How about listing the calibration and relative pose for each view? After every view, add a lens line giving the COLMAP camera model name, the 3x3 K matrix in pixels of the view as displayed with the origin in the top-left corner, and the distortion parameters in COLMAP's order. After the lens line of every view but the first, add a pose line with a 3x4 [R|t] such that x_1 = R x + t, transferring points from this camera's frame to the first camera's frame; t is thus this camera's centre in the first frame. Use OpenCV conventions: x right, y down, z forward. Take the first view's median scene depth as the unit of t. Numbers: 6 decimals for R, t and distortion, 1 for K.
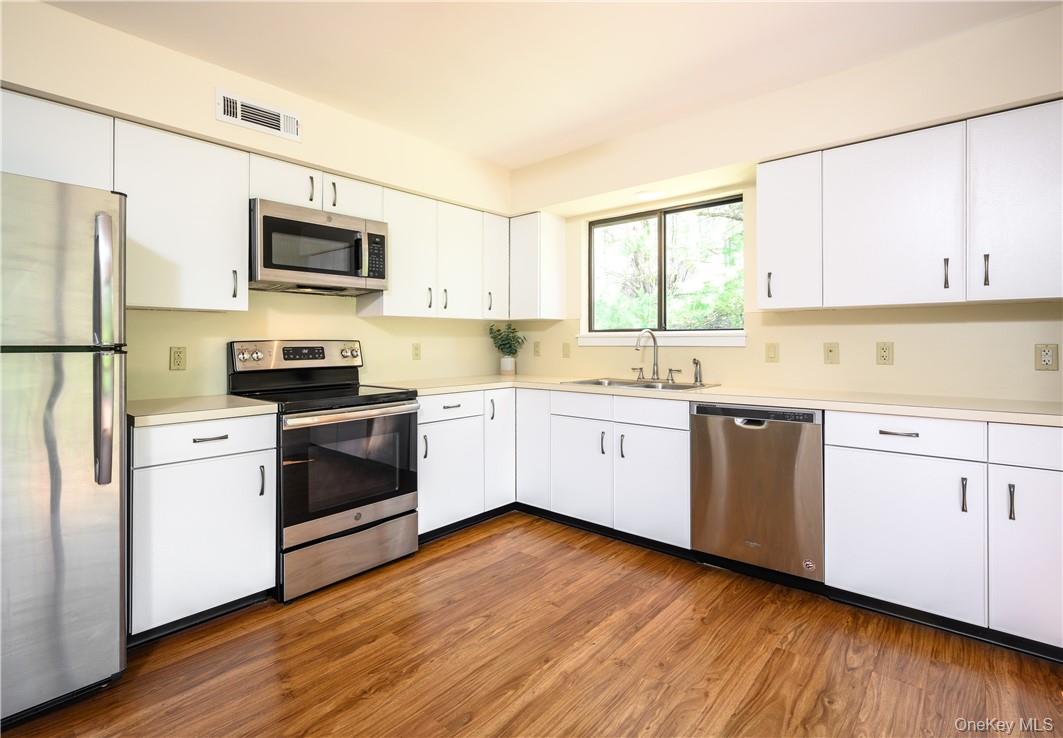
lens RADIAL K [[522.2, 0, 522.9], [0, 522.2, 347.0], [0, 0, 1]] dist [-0.003094, -0.001385]
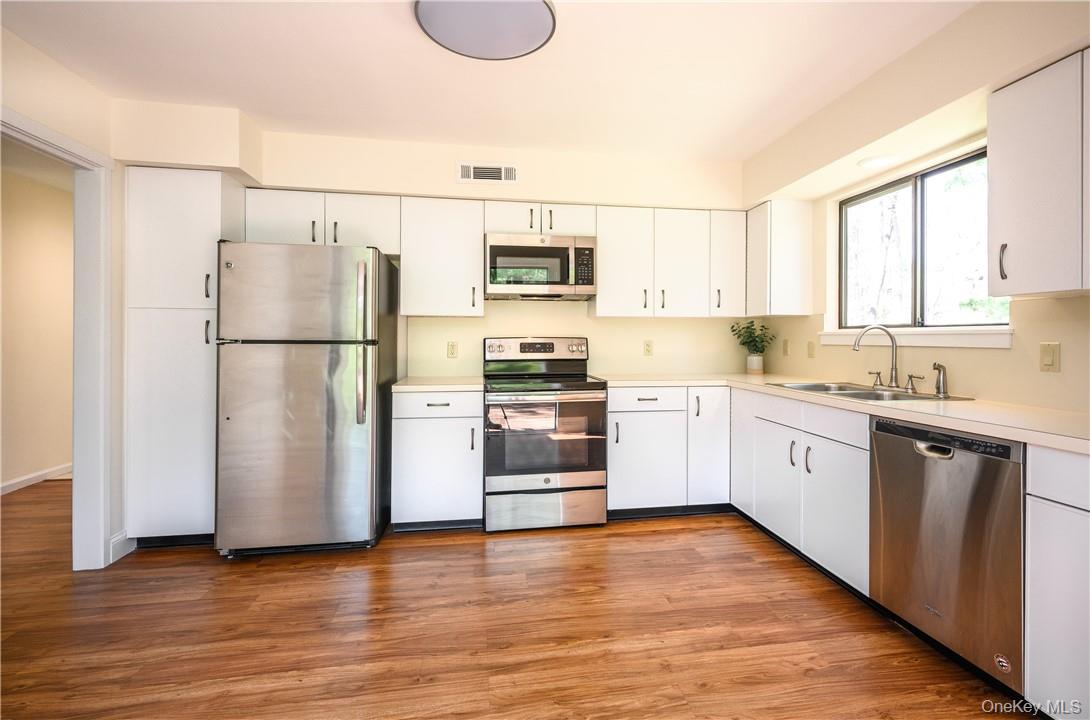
lens RADIAL K [[509.7, 0, 577.7], [0, 509.7, 343.5], [0, 0, 1]] dist [-0.001025, -0.001265]
pose [[0.779989, 0.011224, -0.625693, 0.459509], [-0.010468, 0.999933, 0.004888, -0.005455], [0.625706, 0.002737, 0.780054, 0.098950]]
